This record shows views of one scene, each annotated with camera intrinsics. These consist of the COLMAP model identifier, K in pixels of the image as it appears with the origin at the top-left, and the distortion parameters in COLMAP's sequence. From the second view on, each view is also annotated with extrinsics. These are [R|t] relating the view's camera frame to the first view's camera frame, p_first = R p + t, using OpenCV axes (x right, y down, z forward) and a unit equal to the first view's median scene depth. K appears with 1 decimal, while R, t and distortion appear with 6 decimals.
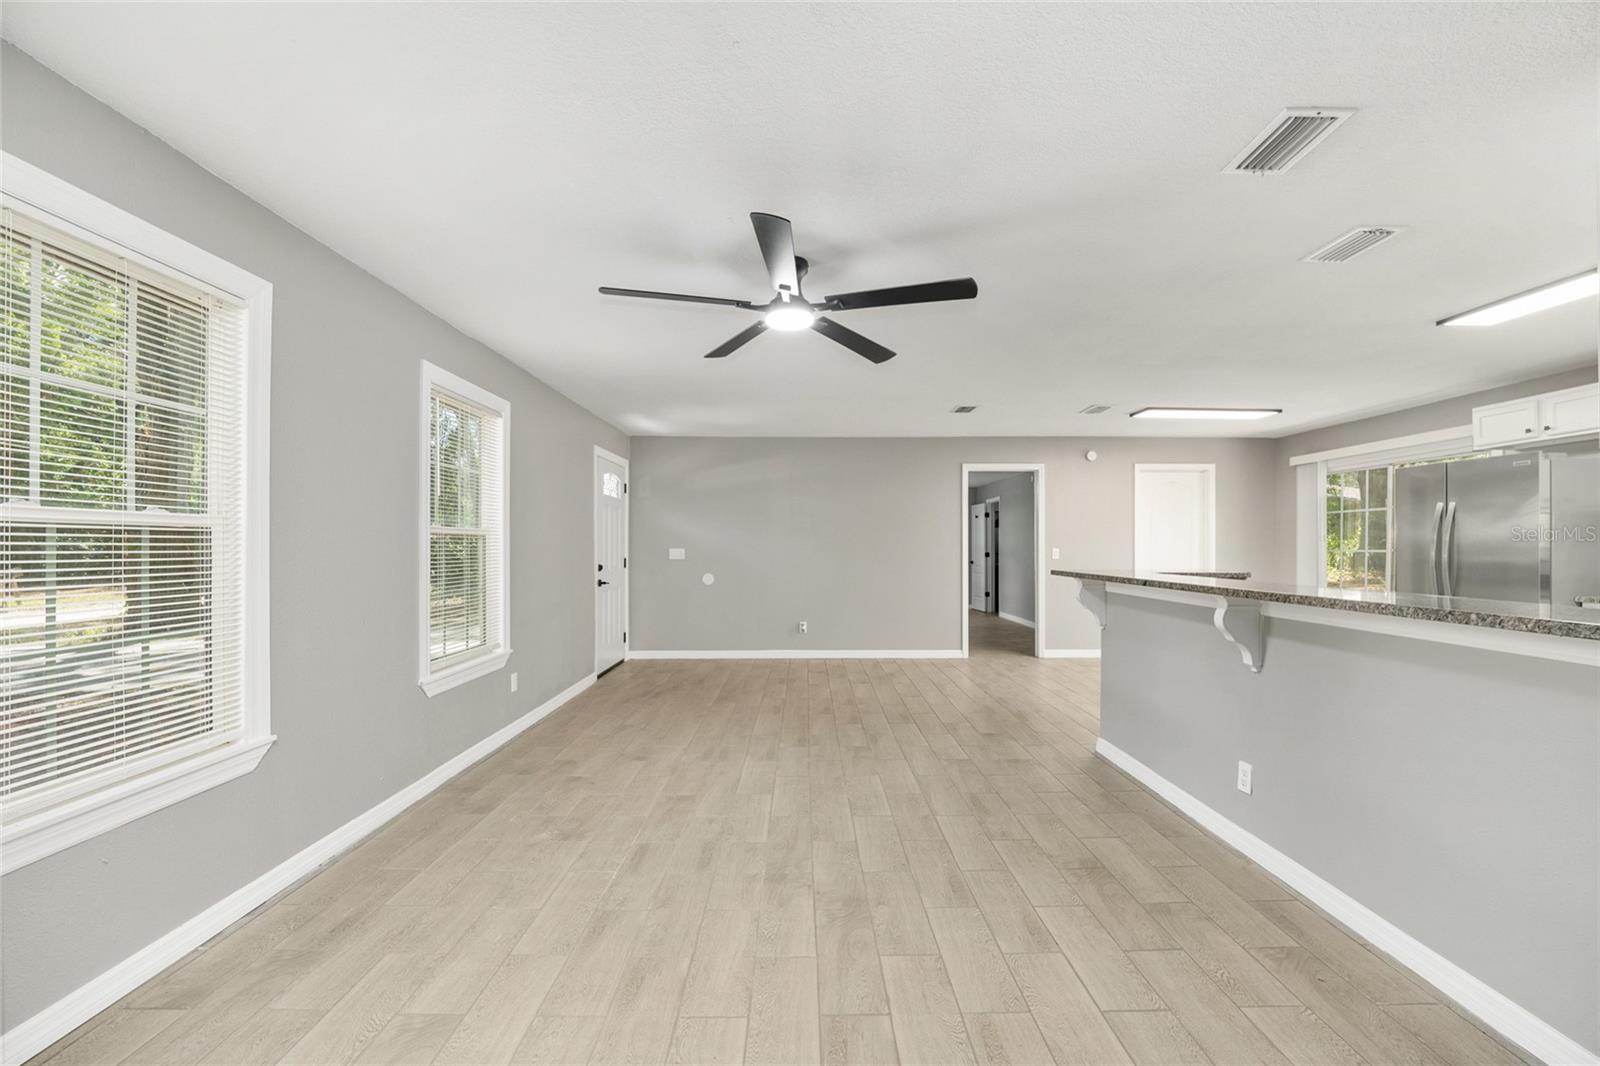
lens RADIAL K [[646.6, 0, 805.3], [0, 646.6, 543.5], [0, 0, 1]] dist [-0.027701, 0.004082]
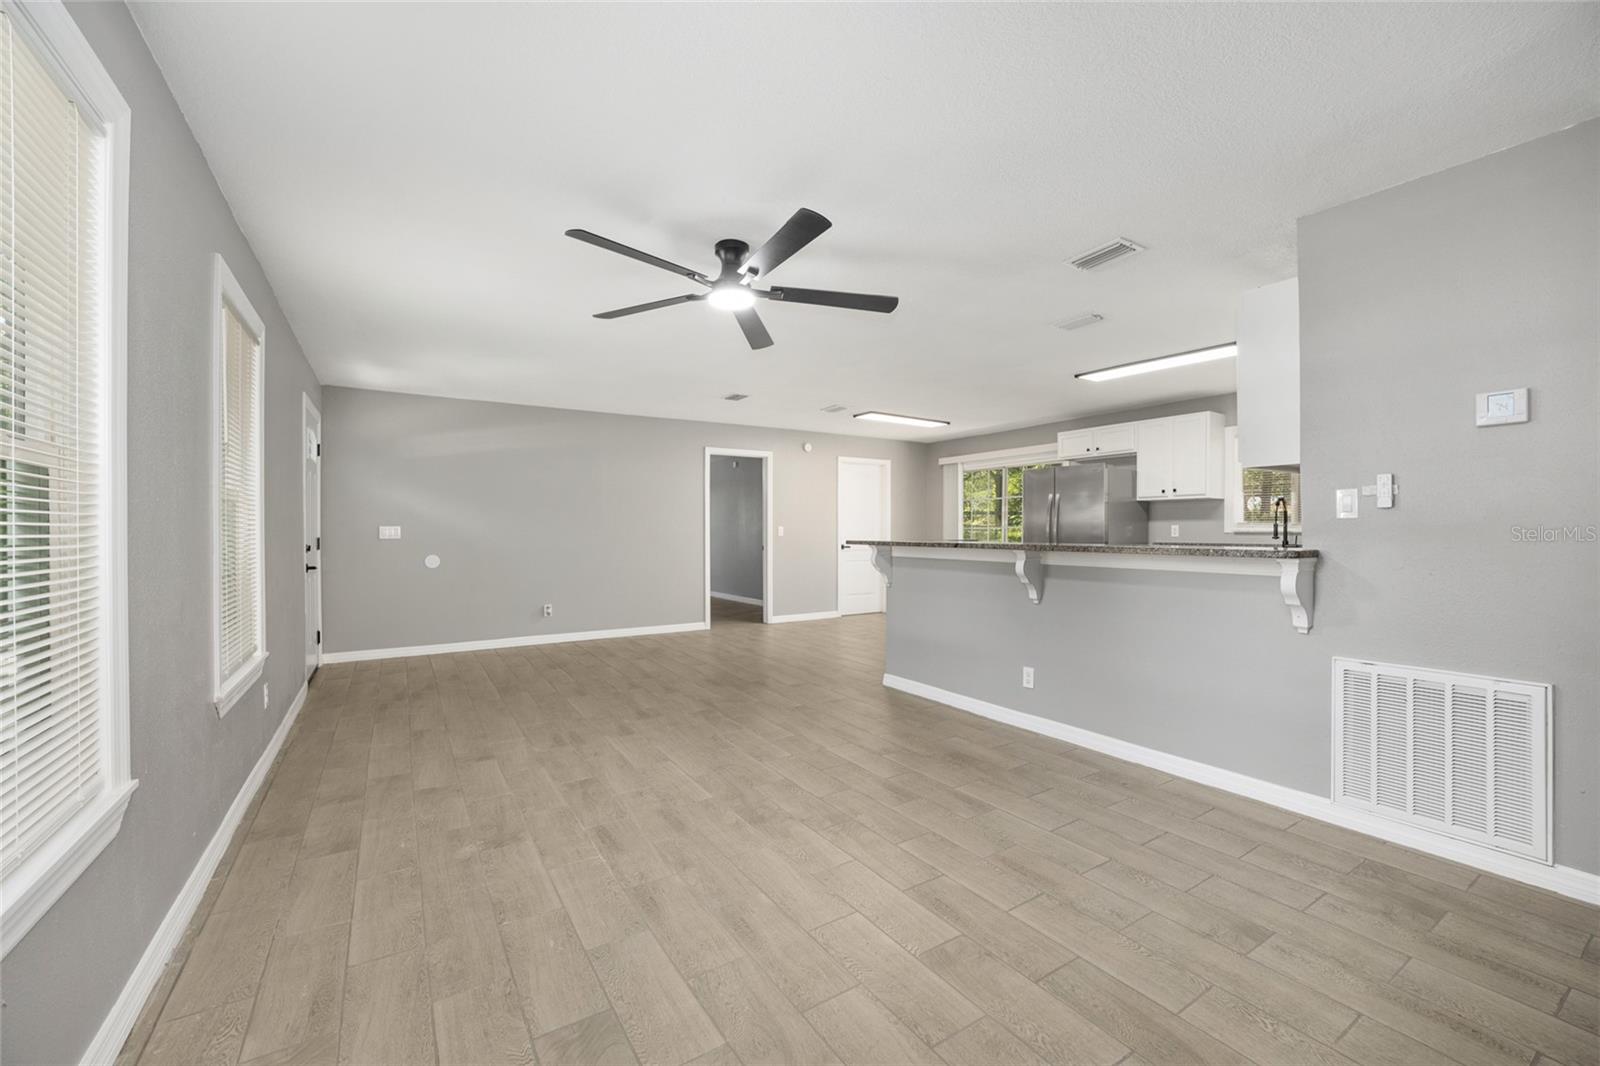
lens RADIAL K [[646.6, 0, 806.1], [0, 646.6, 529.1], [0, 0, 1]] dist [-0.027701, 0.004082]
pose [[0.841719, 0.000571, 0.539915, -0.399072], [-0.000934, 0.999999, 0.000398, 0.023823], [-0.539915, -0.000840, 0.841719, 0.034872]]
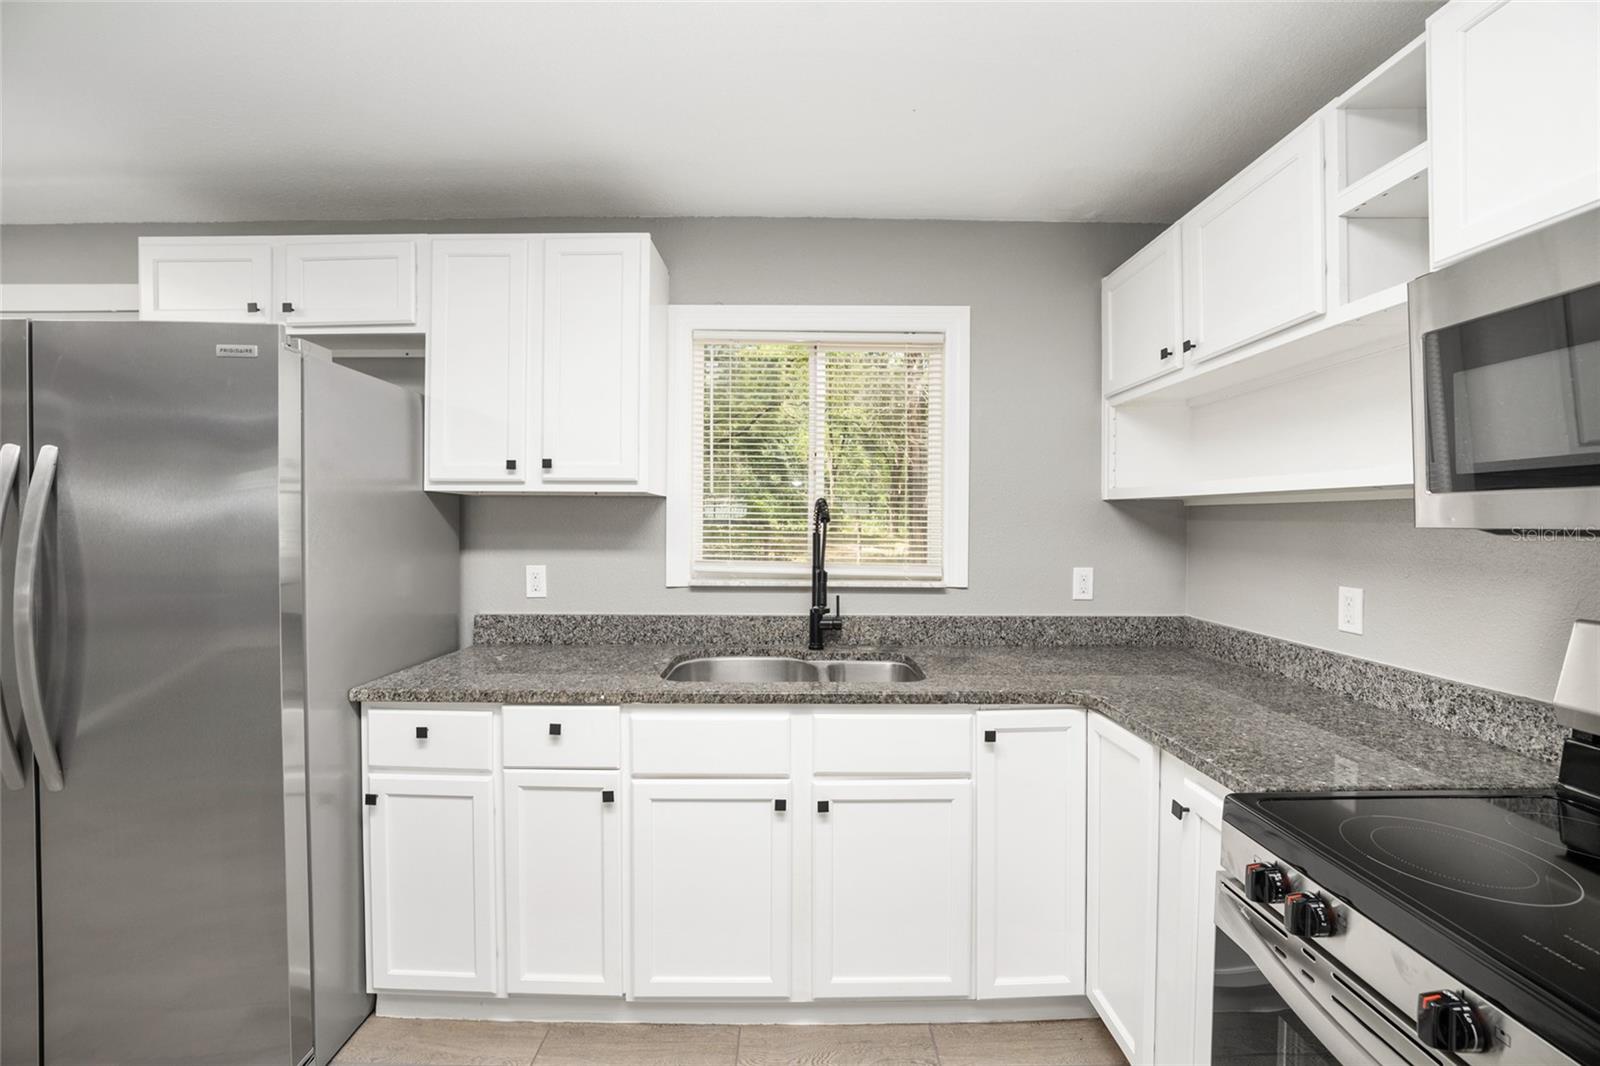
lens RADIAL K [[646.6, 0, 800.6], [0, 646.6, 534.4], [0, 0, 1]] dist [-0.027701, 0.004082]
pose [[0.005530, -0.021918, 0.999744, 0.897382], [-0.007794, 0.999728, 0.021961, -0.038336], [-0.999954, -0.007914, 0.005357, 0.776264]]
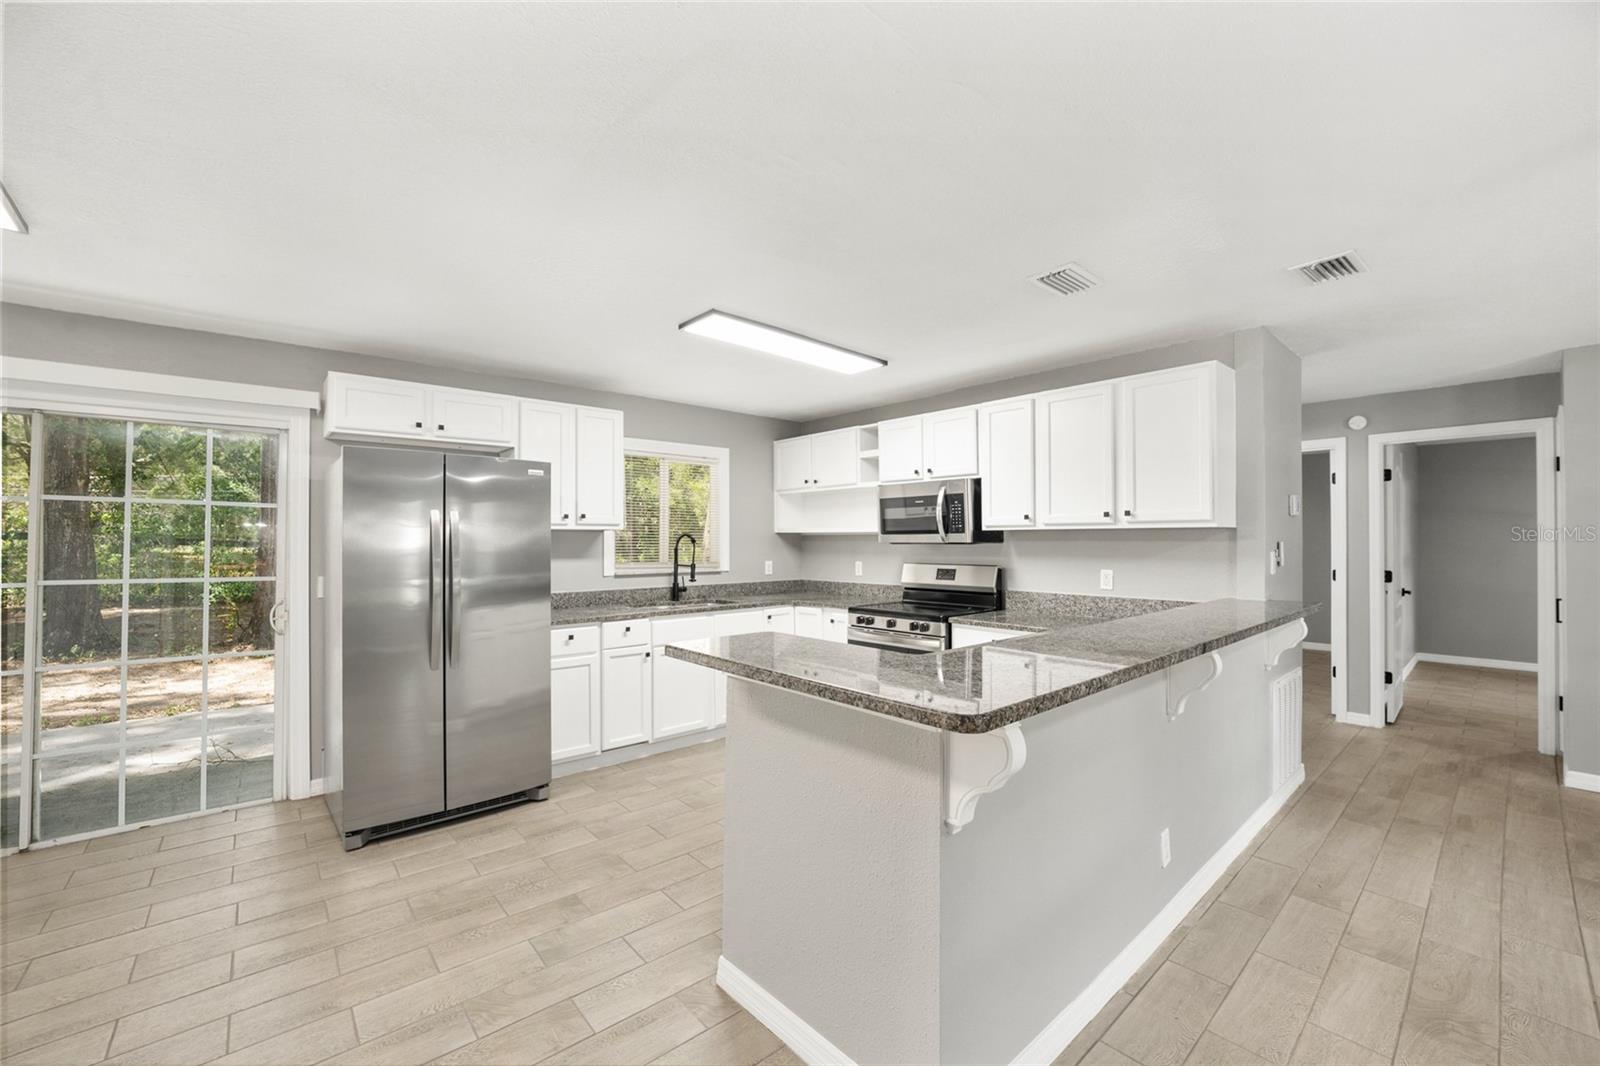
lens RADIAL K [[646.6, 0, 807.8], [0, 646.6, 536.0], [0, 0, 1]] dist [-0.027701, 0.004082]
pose [[-0.657485, 0.007084, 0.753434, 0.270199], [-0.000185, 0.999954, -0.009563, -0.038296], [-0.753468, -0.006427, -0.657454, 1.496395]]
